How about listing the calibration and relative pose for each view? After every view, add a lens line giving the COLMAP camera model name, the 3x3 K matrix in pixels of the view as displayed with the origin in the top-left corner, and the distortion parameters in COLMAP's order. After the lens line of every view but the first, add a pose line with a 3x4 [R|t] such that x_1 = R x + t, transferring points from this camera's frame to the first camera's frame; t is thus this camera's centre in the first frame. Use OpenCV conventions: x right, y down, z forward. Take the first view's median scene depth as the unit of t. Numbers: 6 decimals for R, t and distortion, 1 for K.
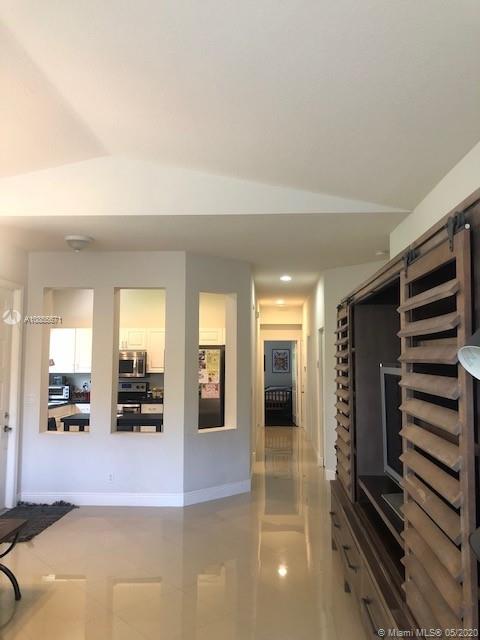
lens RADIAL K [[524.6, 0, 240.7], [0, 524.6, 319.5], [0, 0, 1]] dist [0.001587, 0.000019]
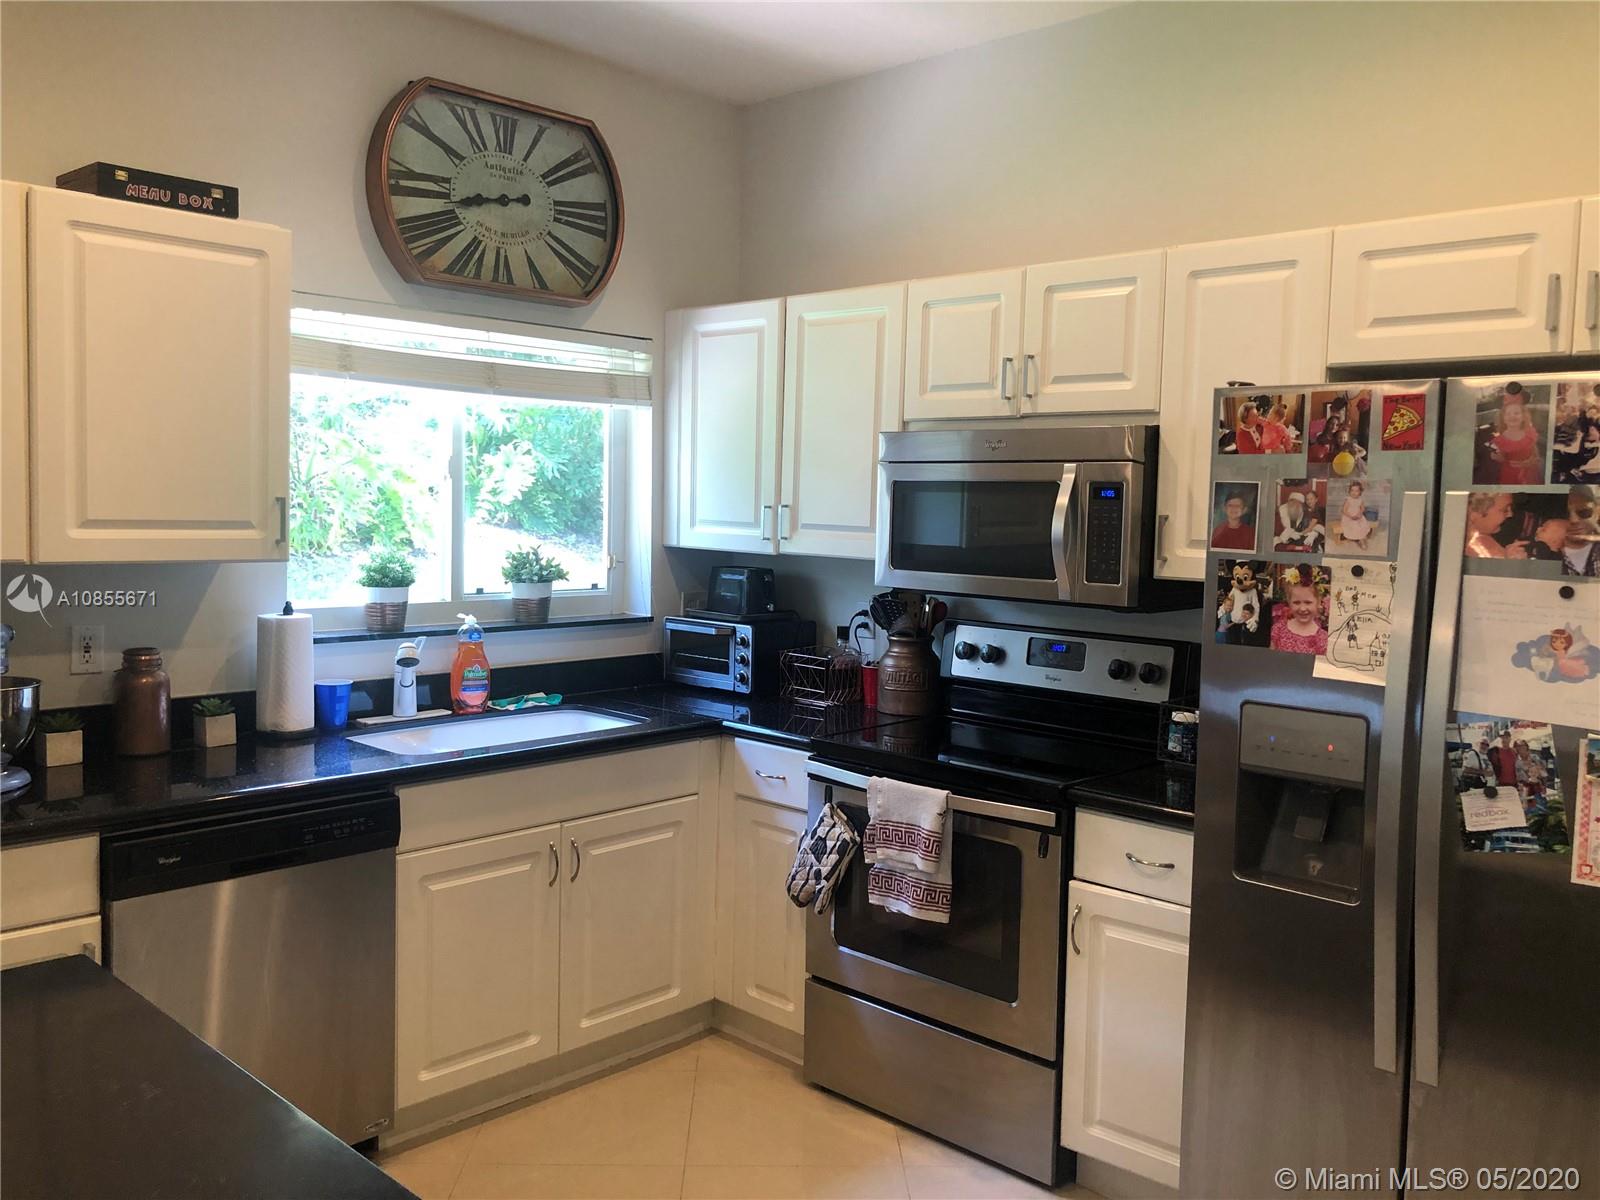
lens RADIAL K [[1311.6, 0, 800.6], [0, 1311.6, 593.3], [0, 0, 1]] dist [0.001587, 0.000019]
pose [[0.763220, 0.068402, -0.642508, -0.030088], [0.024955, 0.990518, 0.135095, 0.056413], [0.645656, -0.119141, 0.754277, 0.676136]]
